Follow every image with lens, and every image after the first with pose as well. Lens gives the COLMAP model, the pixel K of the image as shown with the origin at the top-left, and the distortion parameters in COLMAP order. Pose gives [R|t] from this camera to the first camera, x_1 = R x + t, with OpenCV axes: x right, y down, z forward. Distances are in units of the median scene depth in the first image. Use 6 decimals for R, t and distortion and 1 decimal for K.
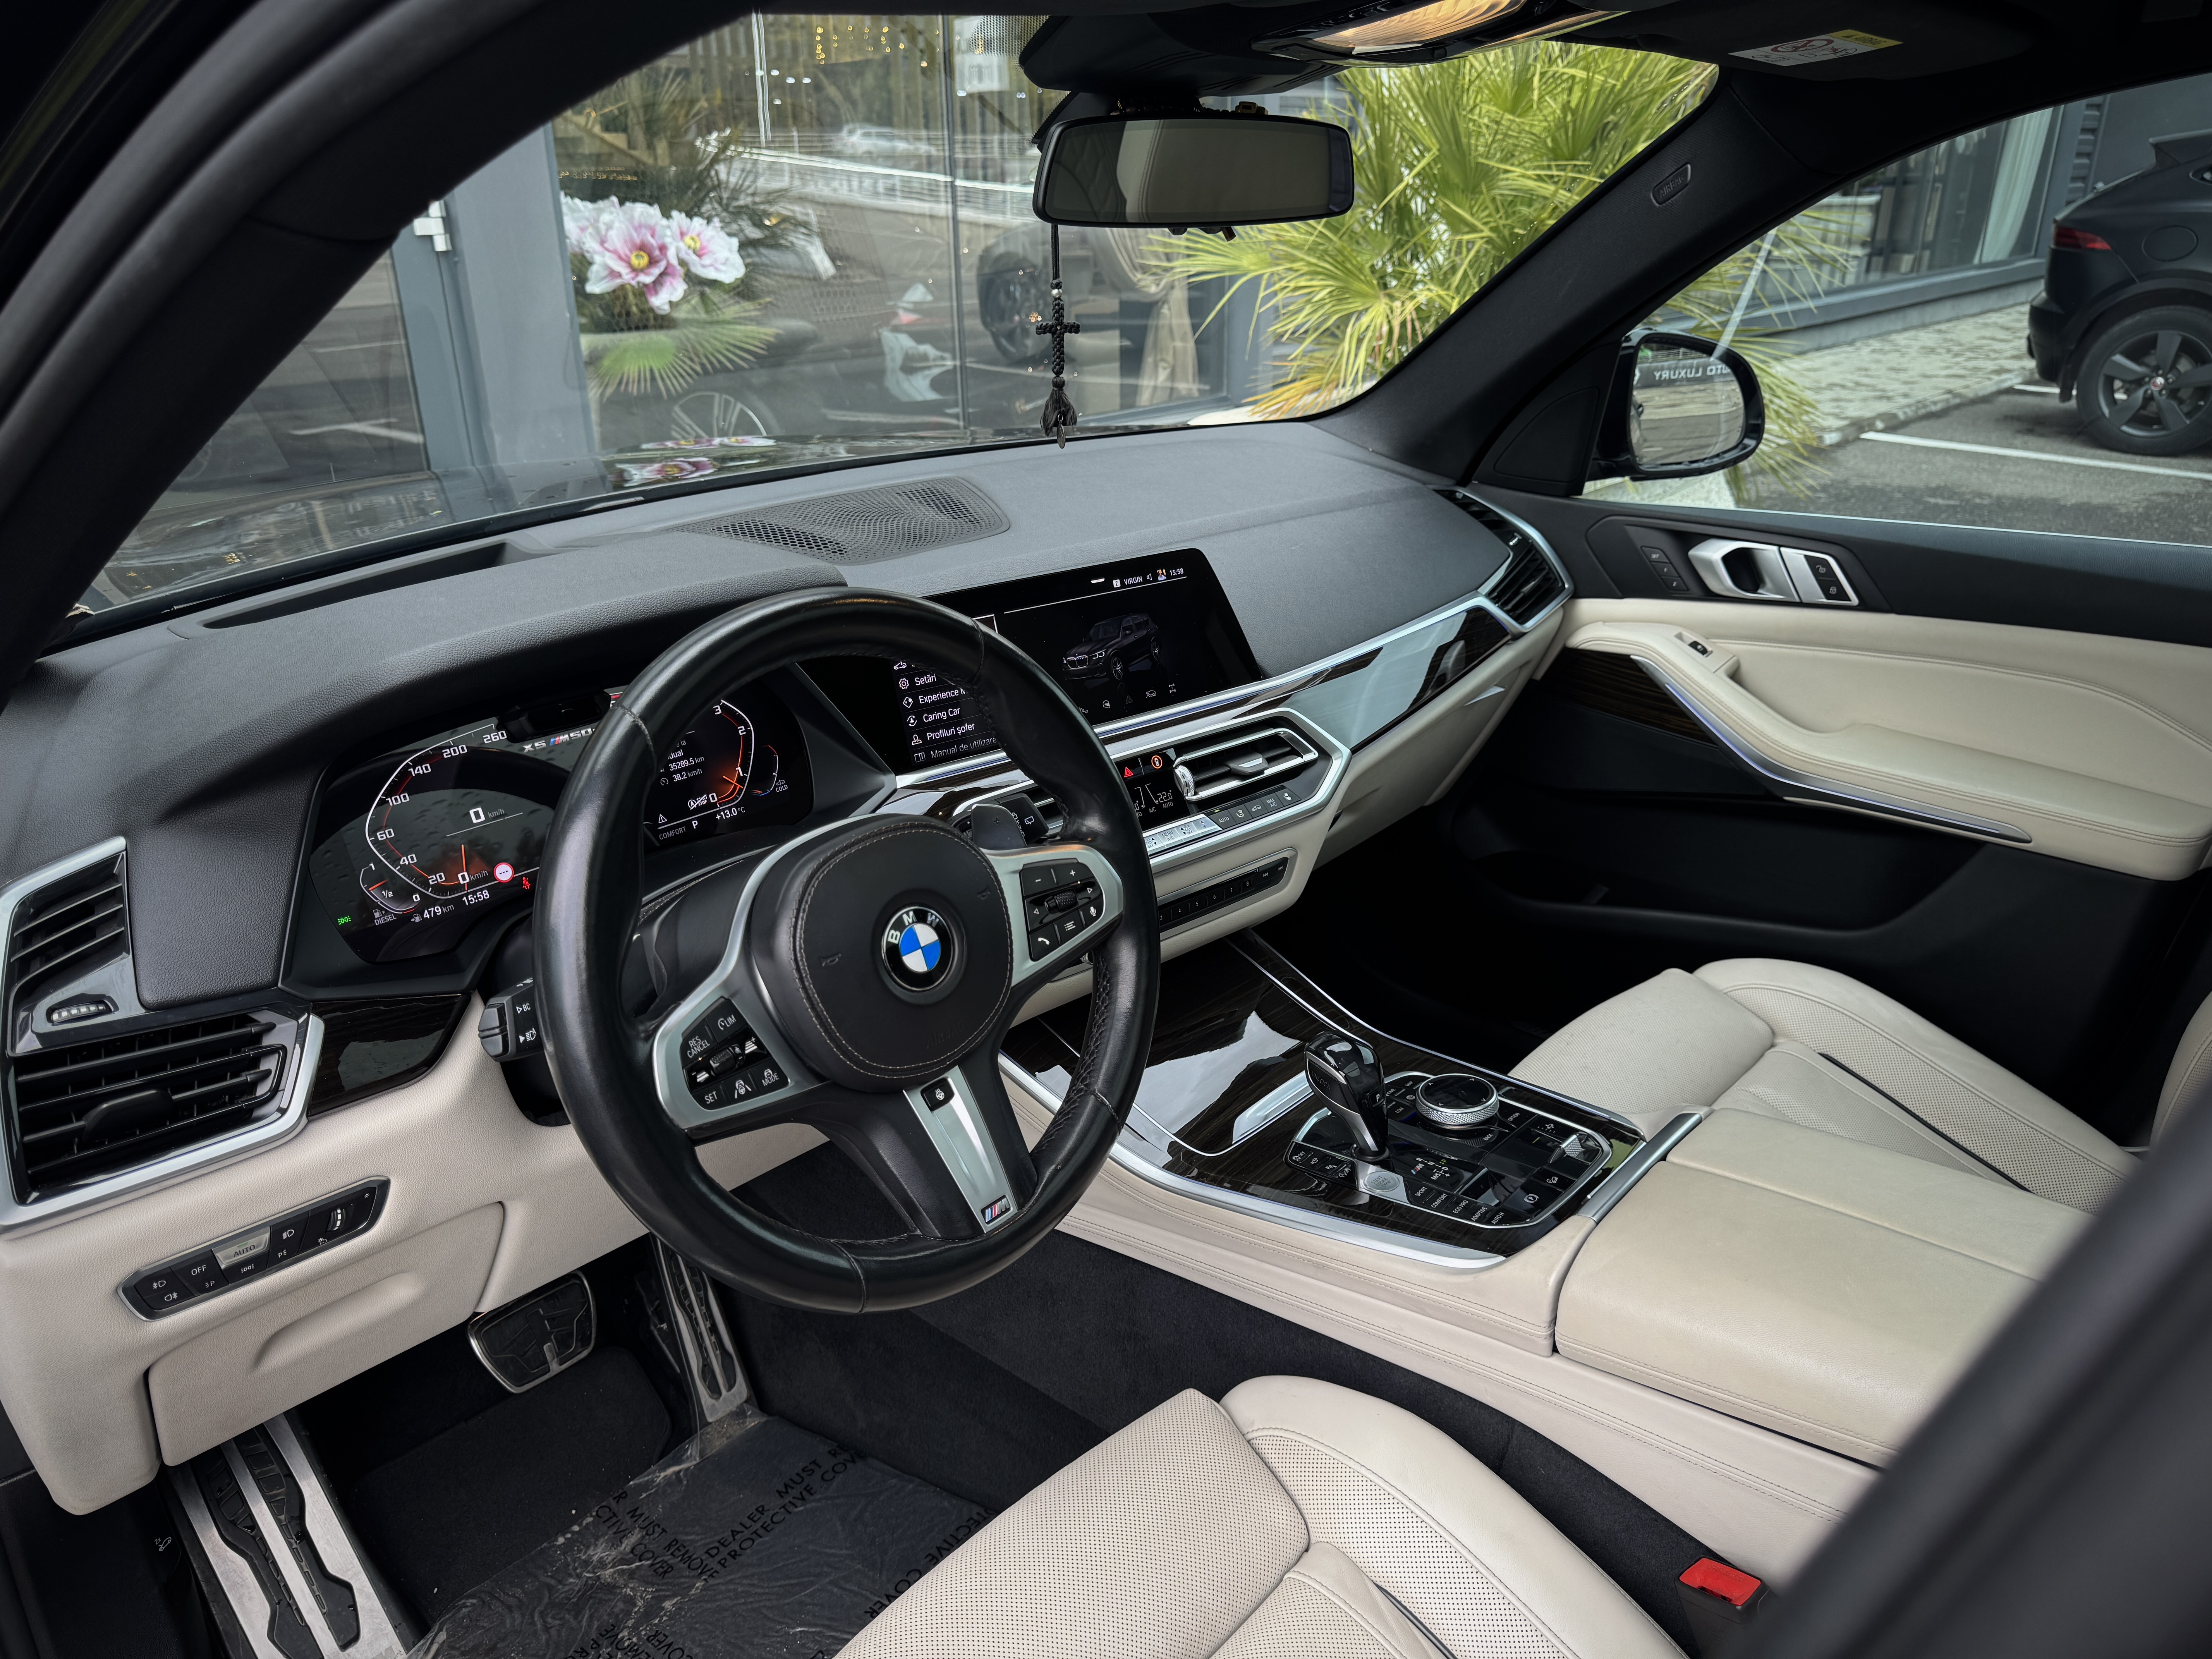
lens RADIAL K [[1564.3, 0, 1083.5], [0, 1564.3, 846.0], [0, 0, 1]] dist [0.053710, -0.071784]
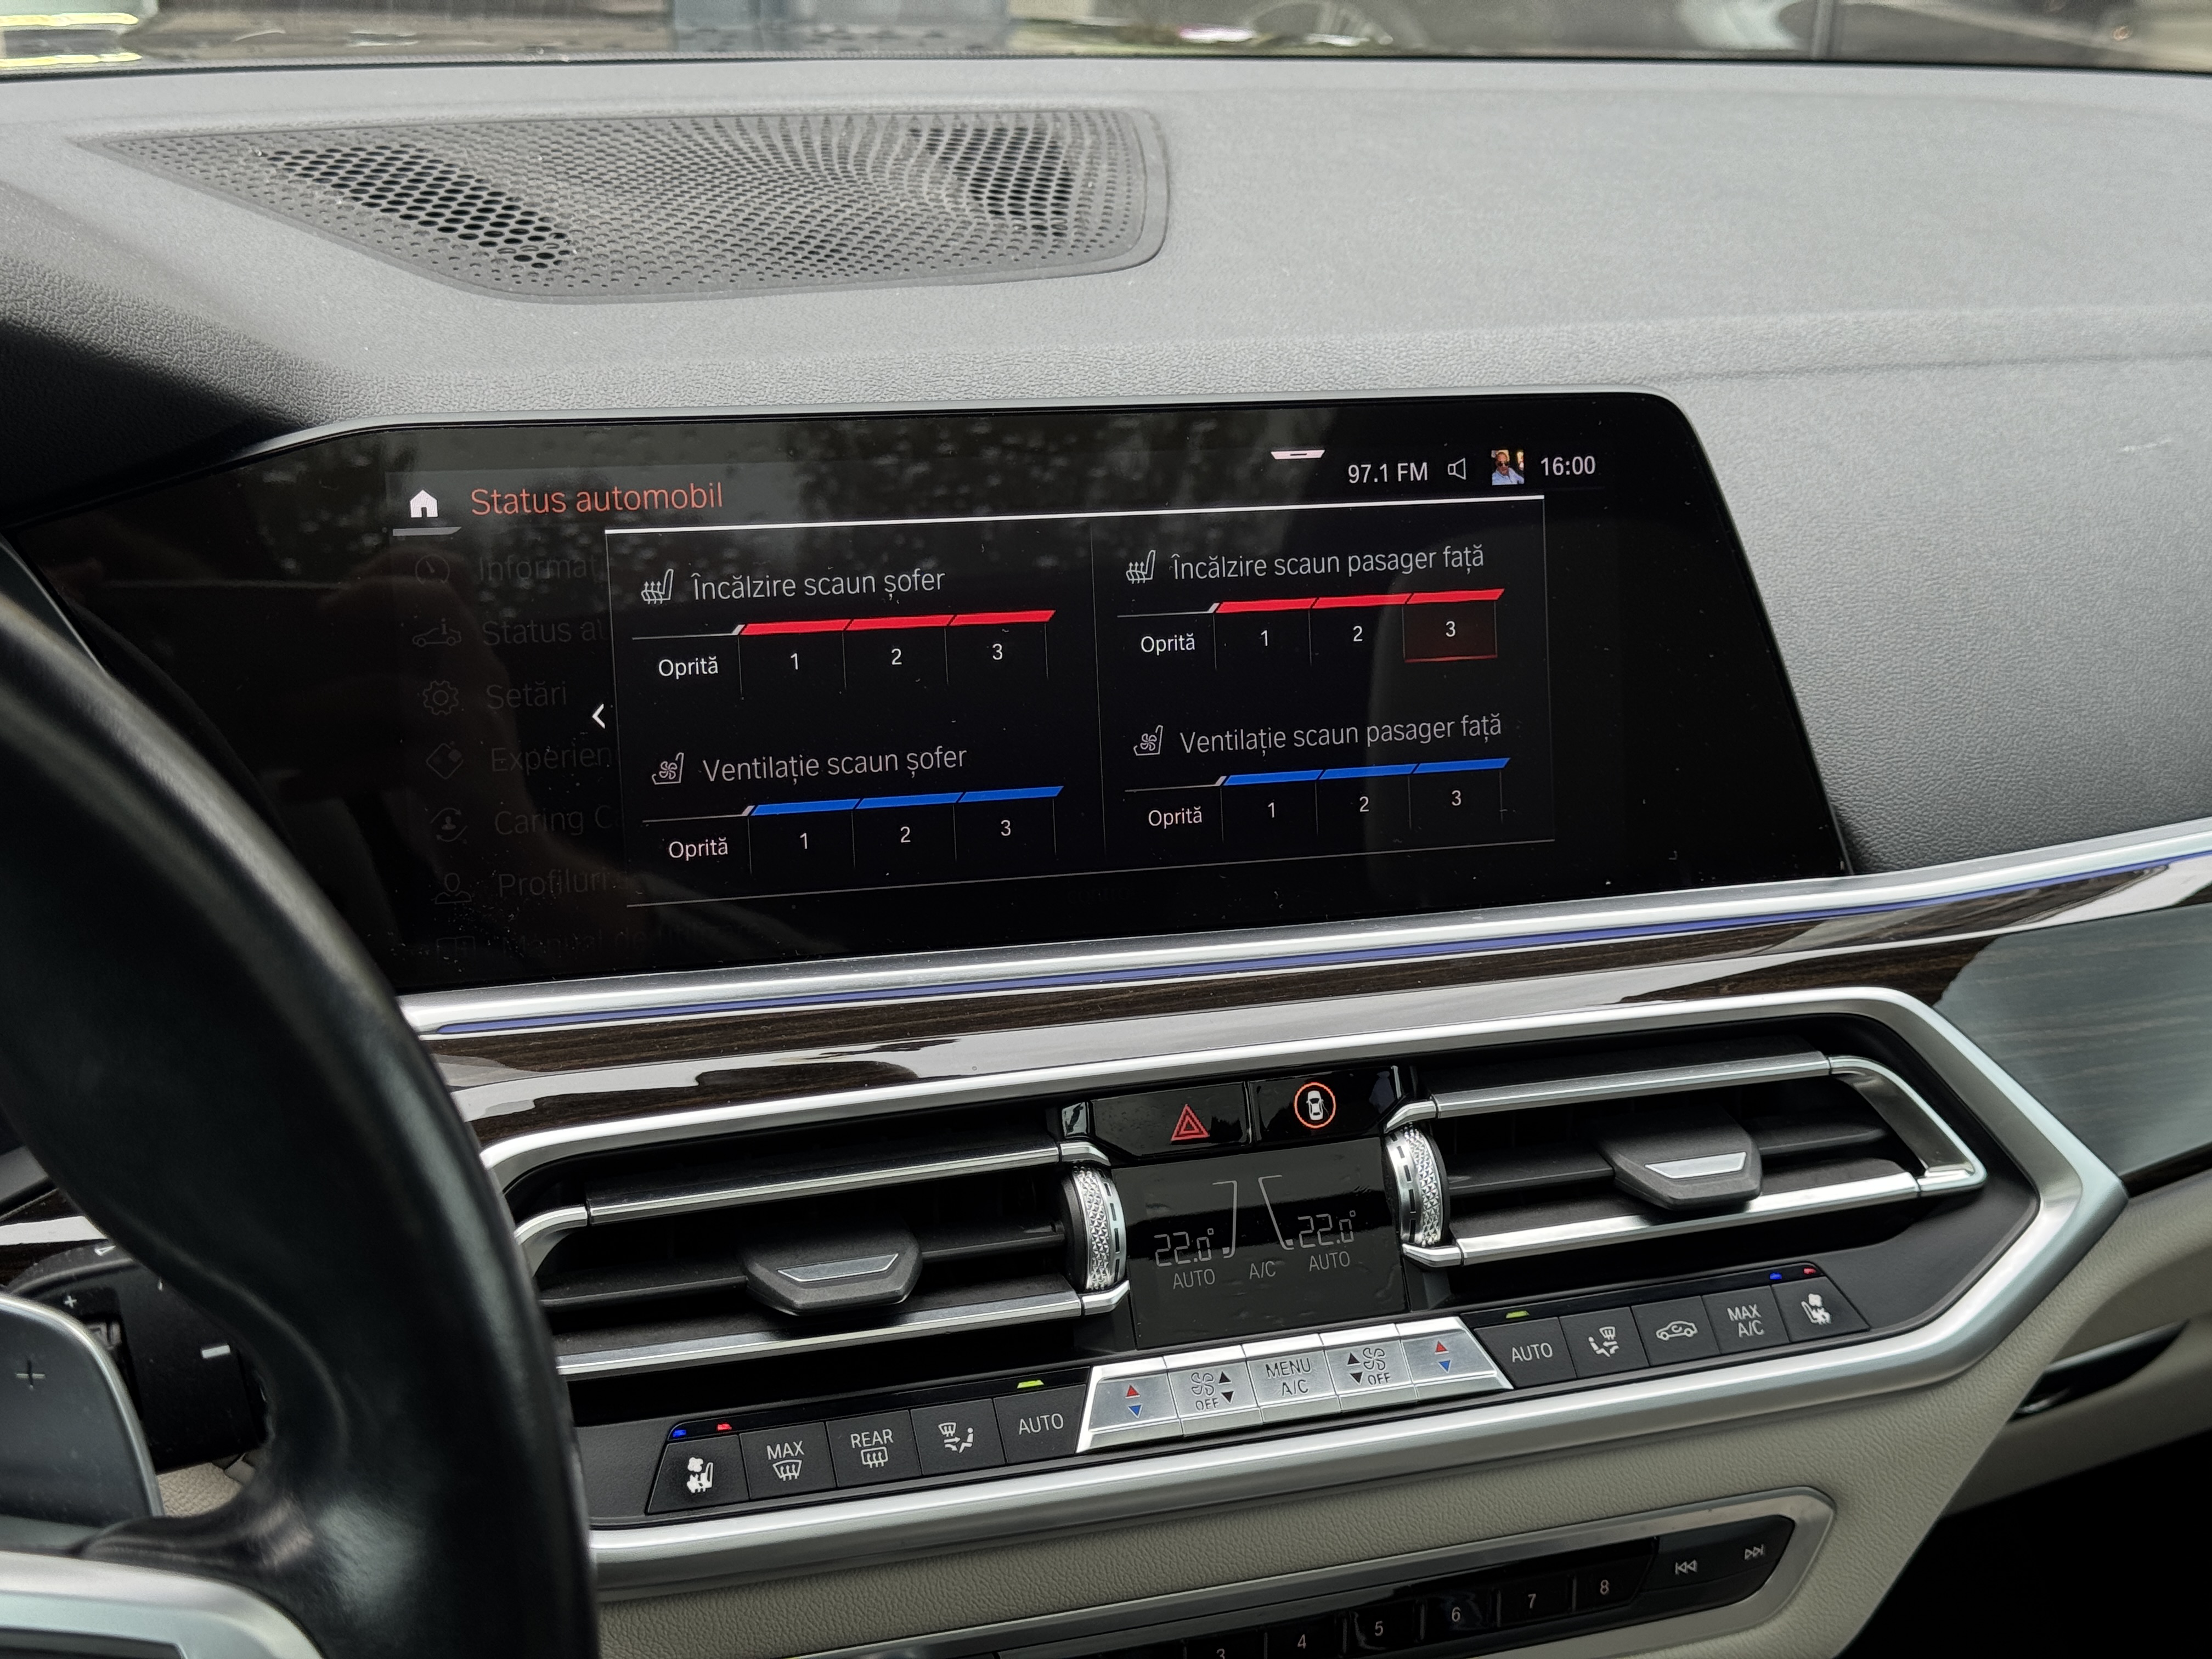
lens RADIAL K [[3072.3, 0, 1091.6], [0, 3072.3, 845.3], [0, 0, 1]] dist [0.198831, -0.412346]
pose [[0.934546, 0.177431, -0.308450, 0.120031], [-0.187252, 0.982309, -0.002279, -0.063114], [0.302589, 0.059888, 0.951238, 0.306110]]
